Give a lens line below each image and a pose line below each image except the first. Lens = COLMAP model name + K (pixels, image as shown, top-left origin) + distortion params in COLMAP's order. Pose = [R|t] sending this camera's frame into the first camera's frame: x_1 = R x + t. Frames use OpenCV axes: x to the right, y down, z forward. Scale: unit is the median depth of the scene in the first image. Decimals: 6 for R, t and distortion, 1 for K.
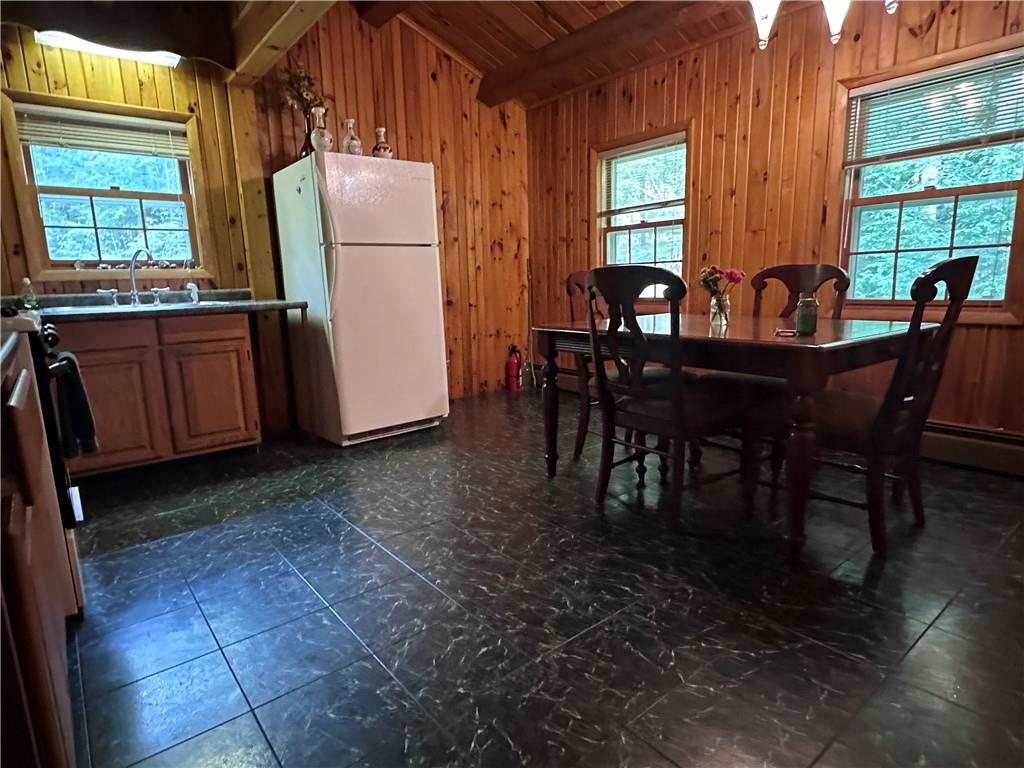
lens RADIAL K [[579.9, 0, 512.0], [0, 579.9, 384.0], [0, 0, 1]] dist [-0.002508, 0.001117]
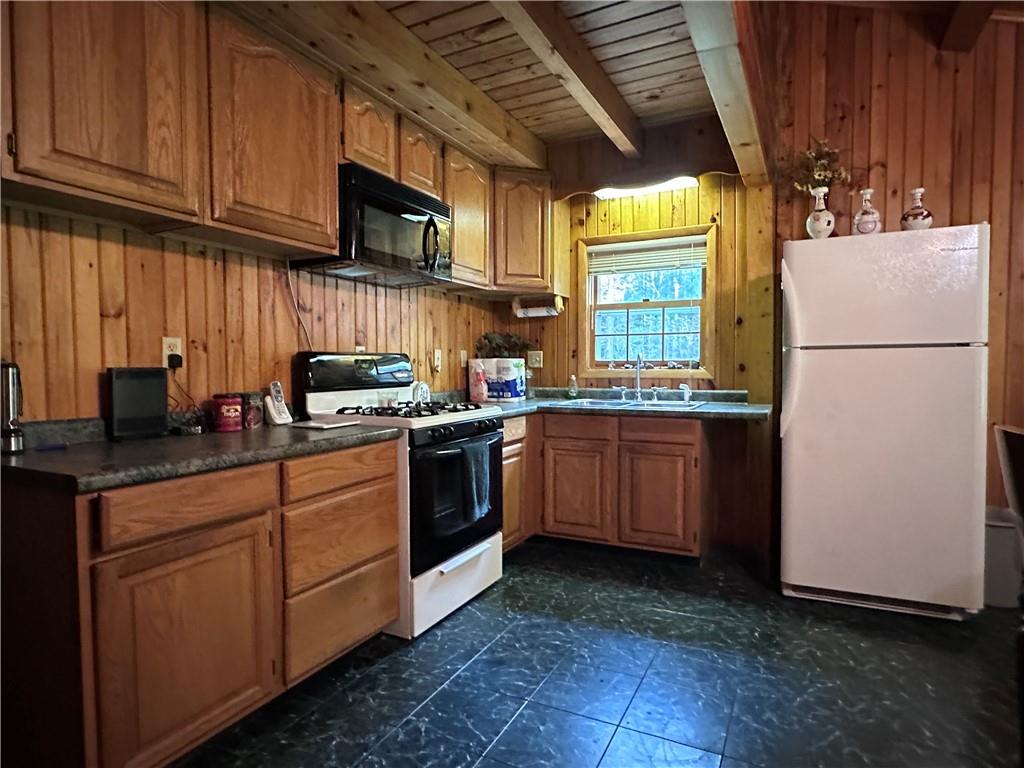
lens RADIAL K [[579.9, 0, 512.0], [0, 579.9, 384.0], [0, 0, 1]] dist [-0.002508, 0.001117]
pose [[0.408321, 0.056776, -0.911071, 0.285426], [-0.171318, 0.985095, -0.015391, -0.110260], [0.896618, 0.162368, 0.411962, 0.309981]]
